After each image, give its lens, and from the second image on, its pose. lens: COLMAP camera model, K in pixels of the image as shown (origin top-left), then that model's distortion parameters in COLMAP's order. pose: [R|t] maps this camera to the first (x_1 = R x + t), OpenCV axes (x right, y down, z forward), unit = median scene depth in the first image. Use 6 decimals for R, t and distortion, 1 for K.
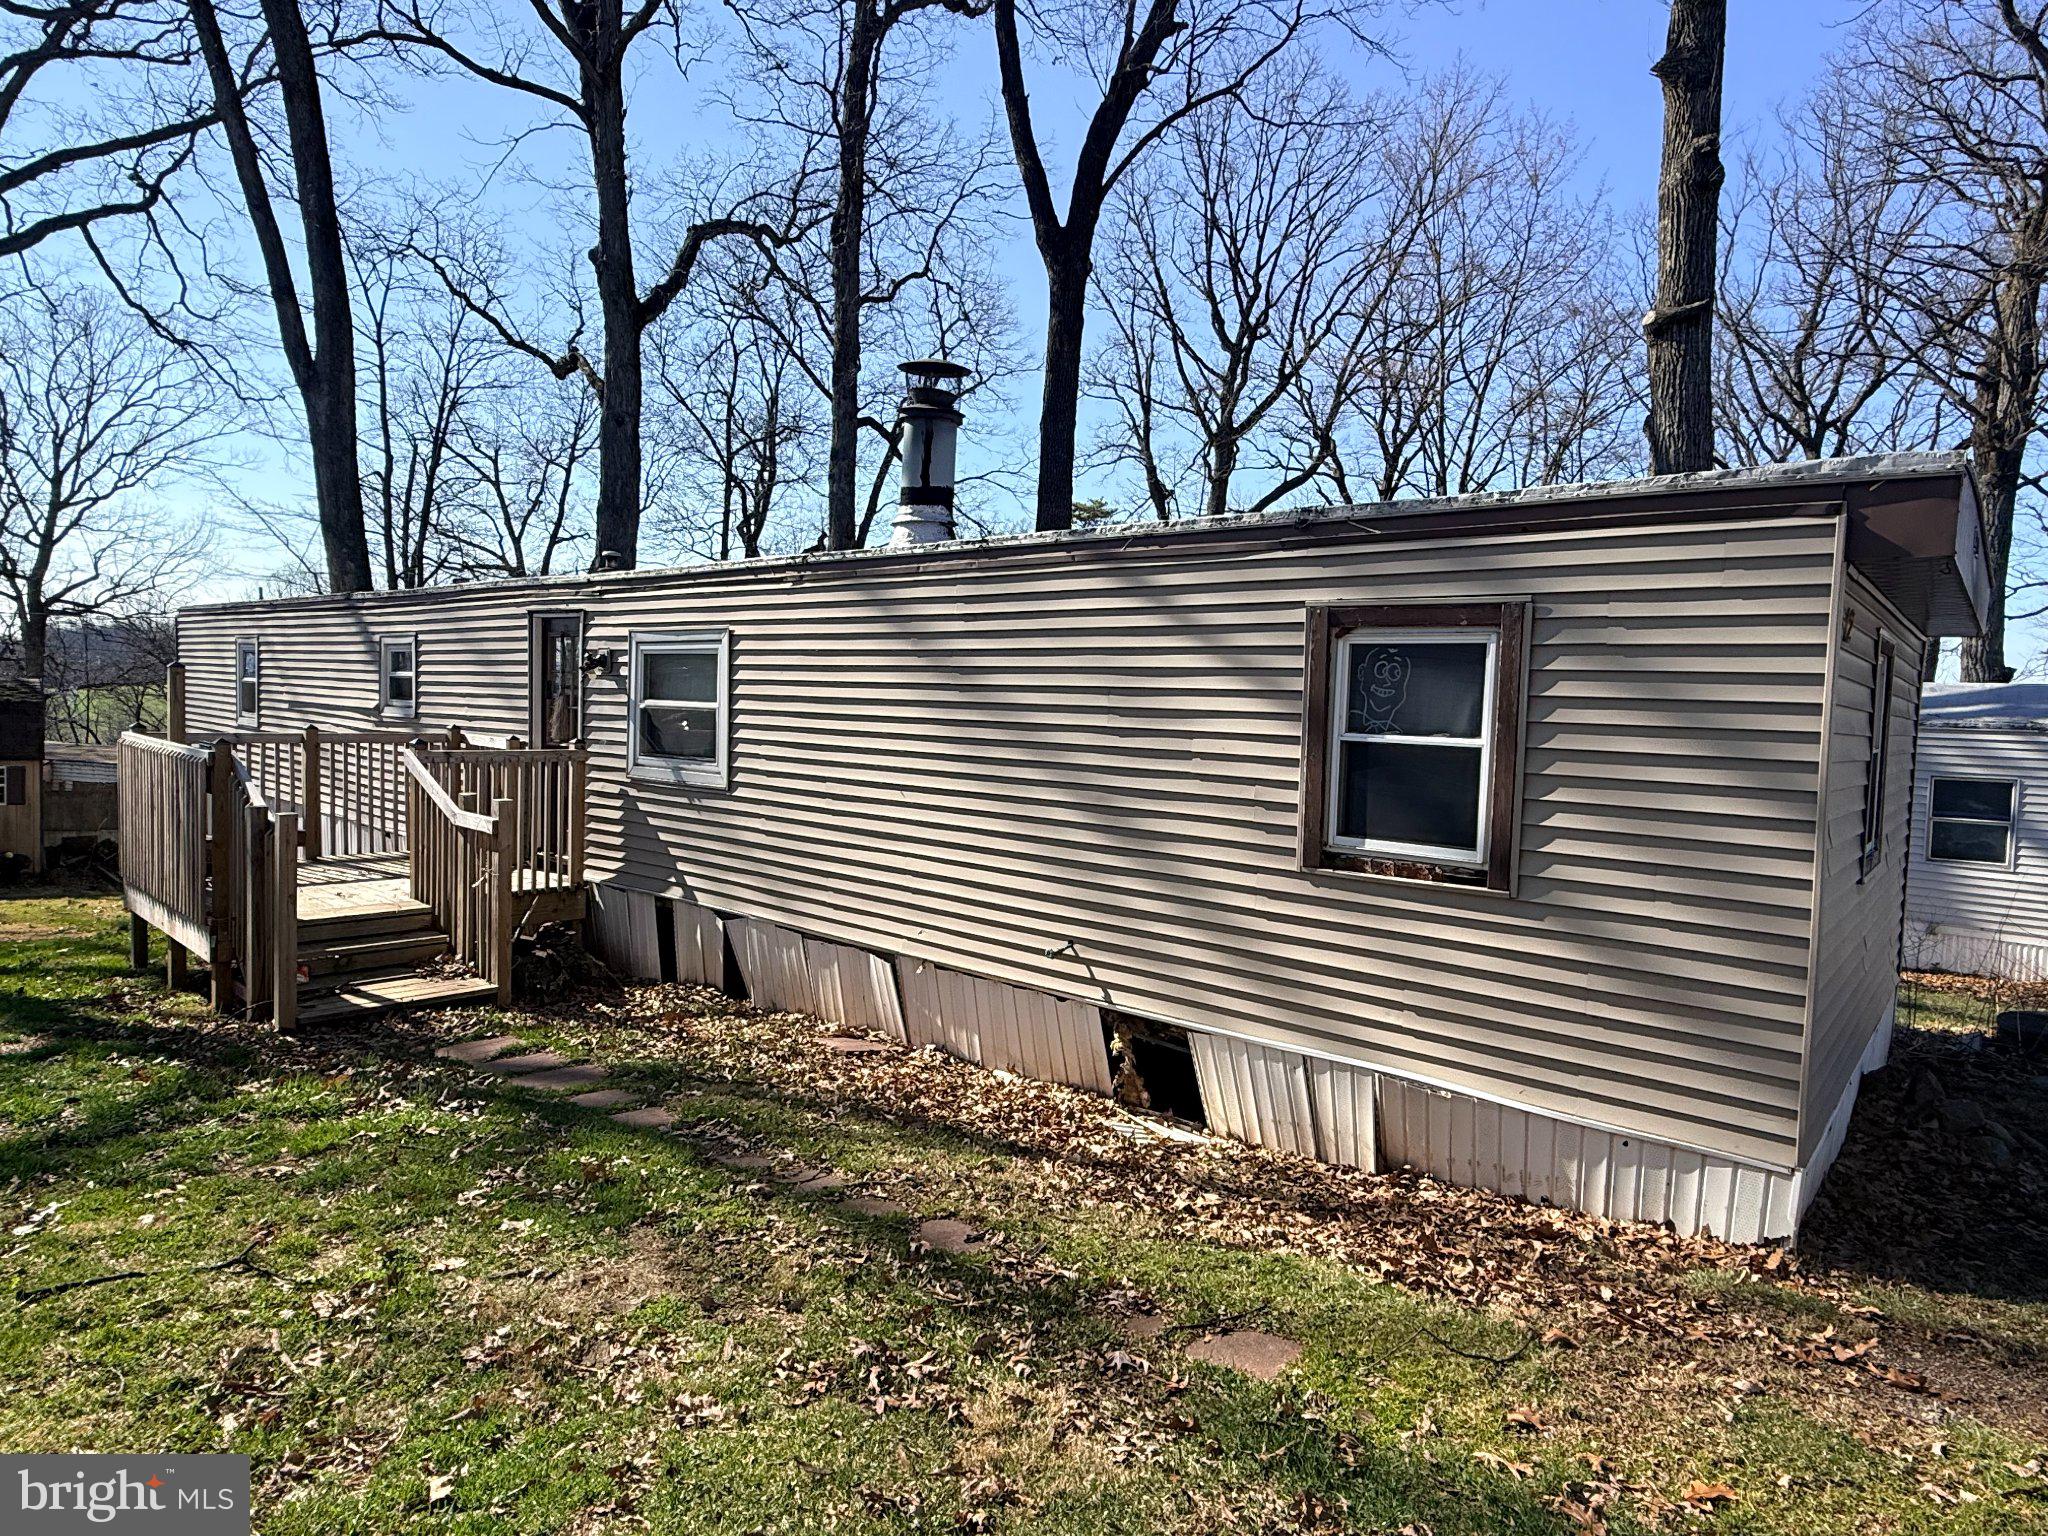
lens RADIAL K [[1154.5, 0, 1029.5], [0, 1154.5, 763.7], [0, 0, 1]] dist [-0.002984, 0.004897]
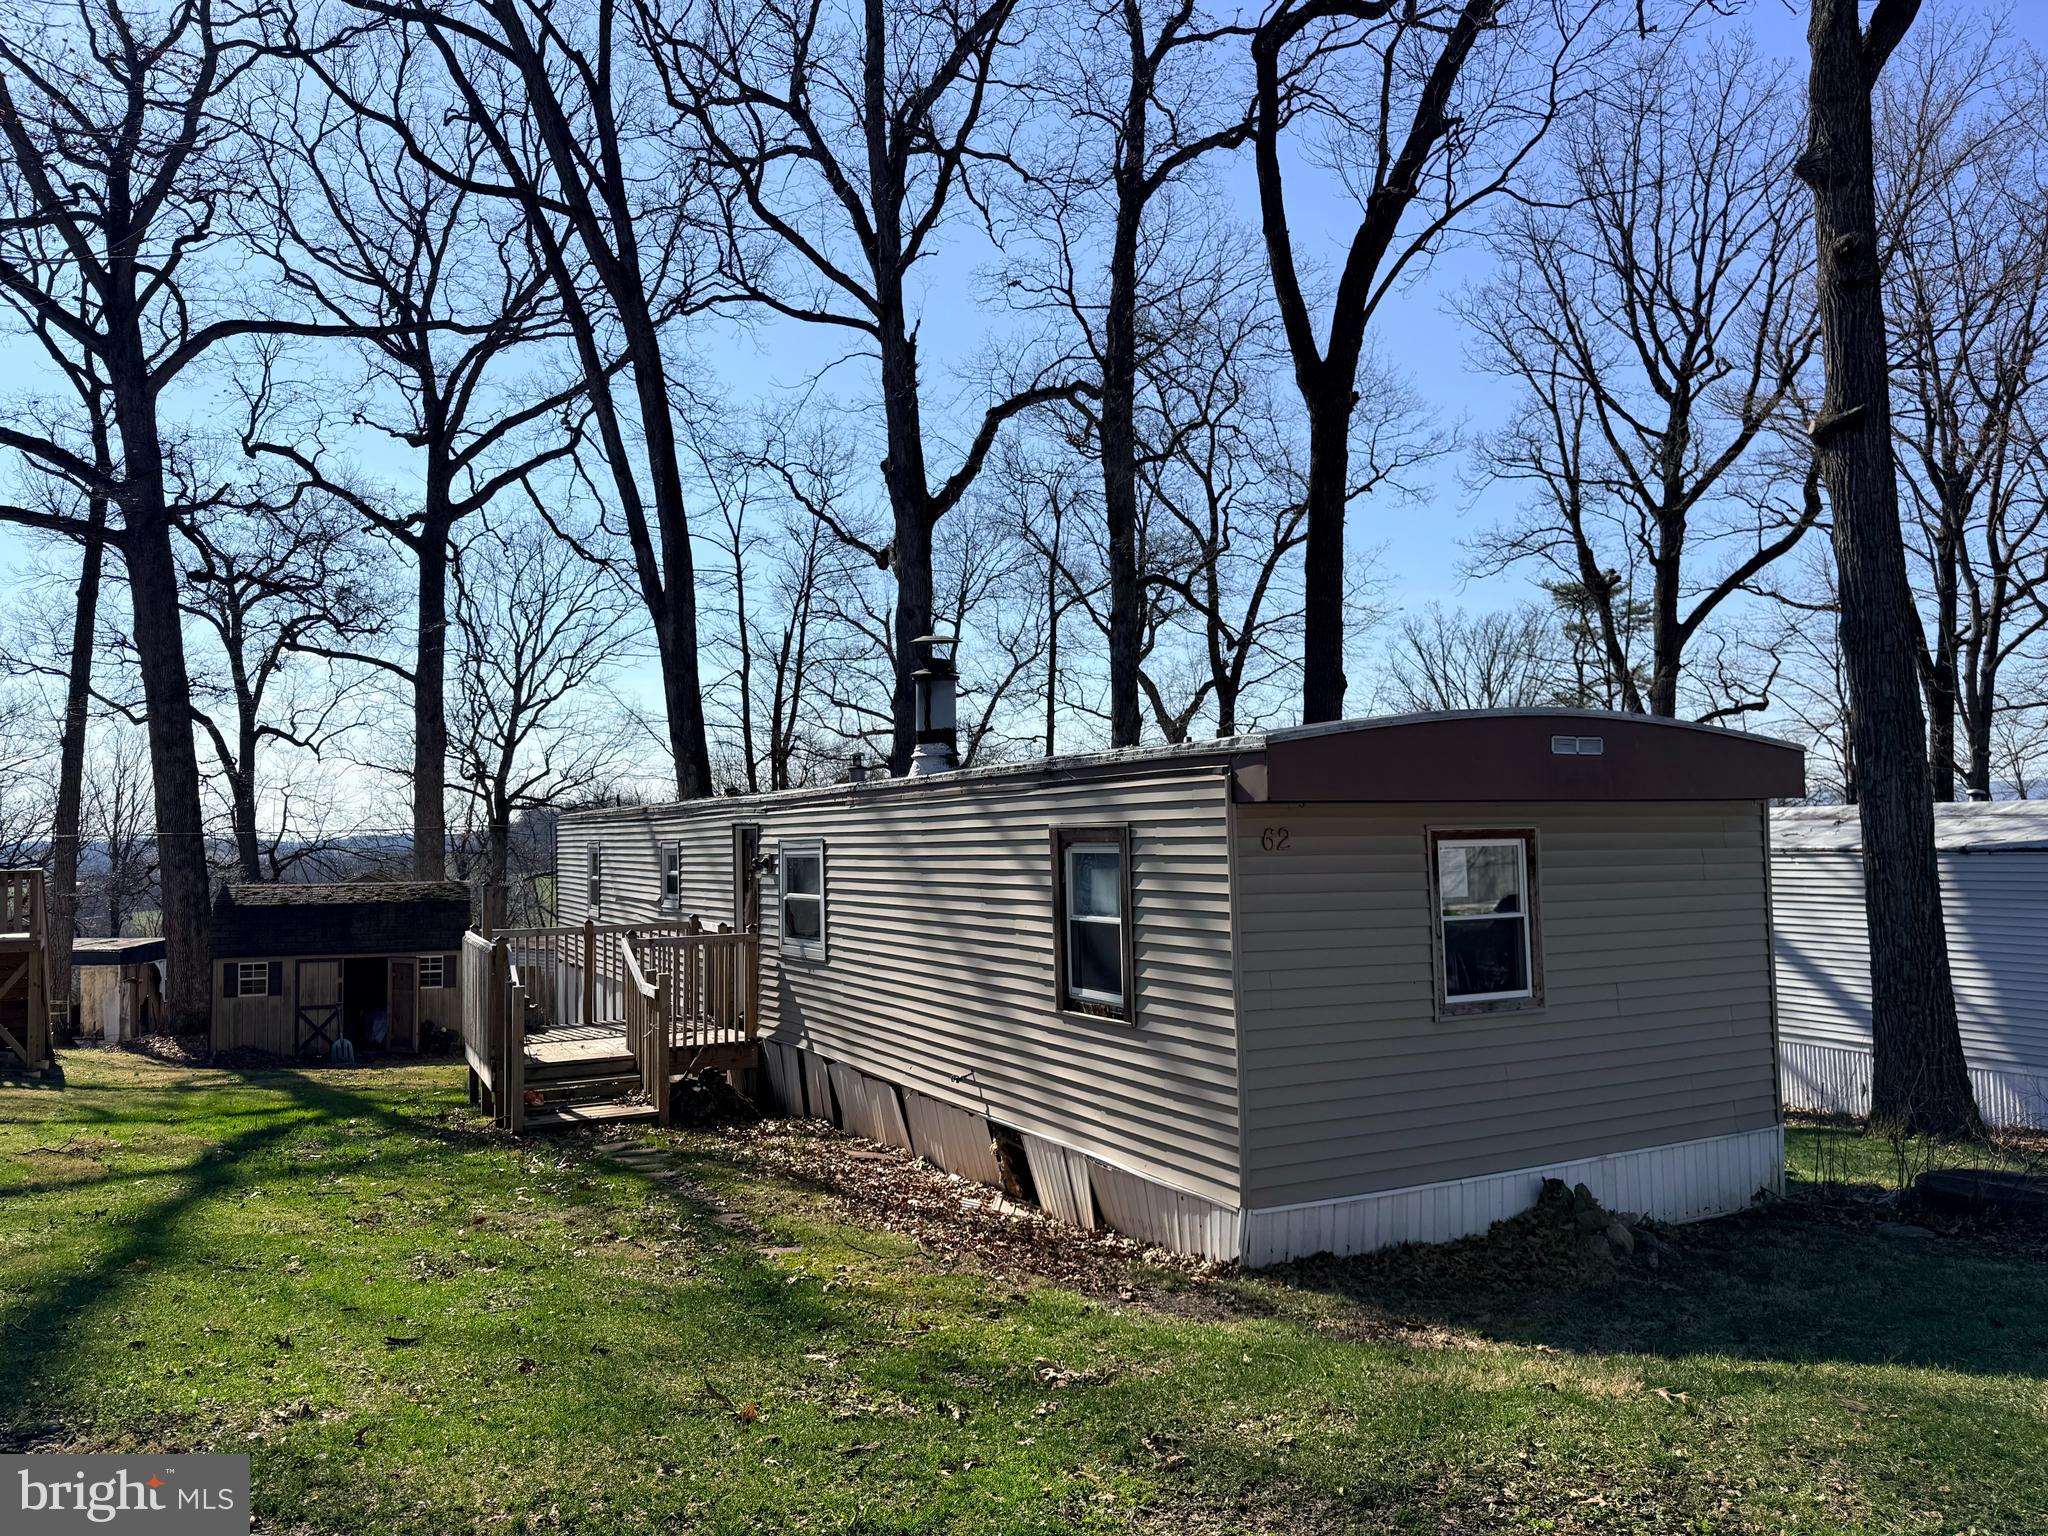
lens RADIAL K [[1444.2, 0, 1021.3], [0, 1444.2, 767.5], [0, 0, 1]] dist [0.104615, -0.001936]
pose [[0.925794, -0.068705, -0.371734, 0.306828], [0.028064, 0.993123, -0.113660, -0.001824], [0.376986, 0.094794, 0.921355, -0.241768]]
